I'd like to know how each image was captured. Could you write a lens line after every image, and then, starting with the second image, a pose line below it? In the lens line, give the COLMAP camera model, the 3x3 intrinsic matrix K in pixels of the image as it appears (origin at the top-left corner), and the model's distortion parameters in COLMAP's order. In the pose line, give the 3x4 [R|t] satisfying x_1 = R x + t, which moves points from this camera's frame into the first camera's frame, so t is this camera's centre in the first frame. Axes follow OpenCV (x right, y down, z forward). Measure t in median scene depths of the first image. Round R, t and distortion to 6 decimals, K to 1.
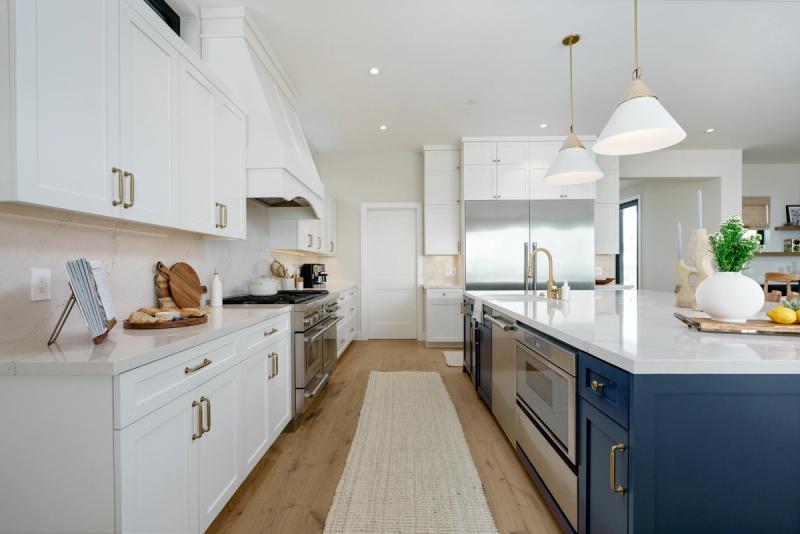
lens RADIAL K [[362.0, 0, 395.5], [0, 362.0, 268.8], [0, 0, 1]] dist [-0.017464, 0.002426]
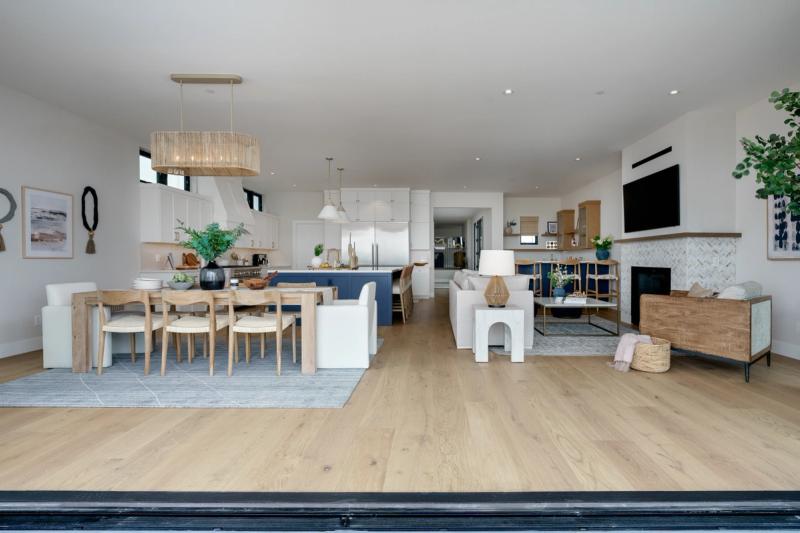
lens RADIAL K [[380.4, 0, 435.2], [0, 380.4, 263.2], [0, 0, 1]] dist [-0.011420, 0.000845]
pose [[0.999194, 0.005035, 0.039837, 1.207761], [-0.005339, 0.999957, 0.007535, 0.027936], [-0.039797, -0.007741, 0.999178, -2.050329]]
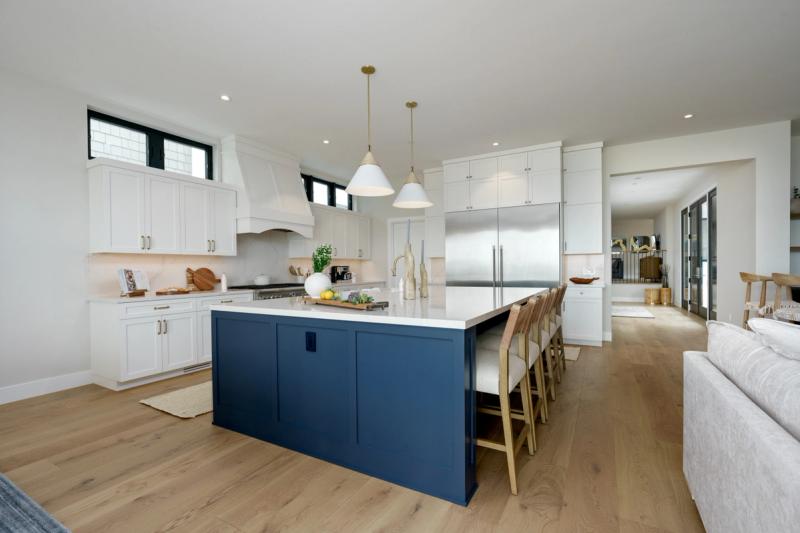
lens RADIAL K [[362.0, 0, 399.0], [0, 362.0, 273.9], [0, 0, 1]] dist [-0.017464, 0.002426]
pose [[0.885287, 0.001949, -0.465042, 1.235857], [0.006159, 0.999854, 0.015915, -0.007999], [0.465005, -0.016953, 0.885146, -0.300524]]
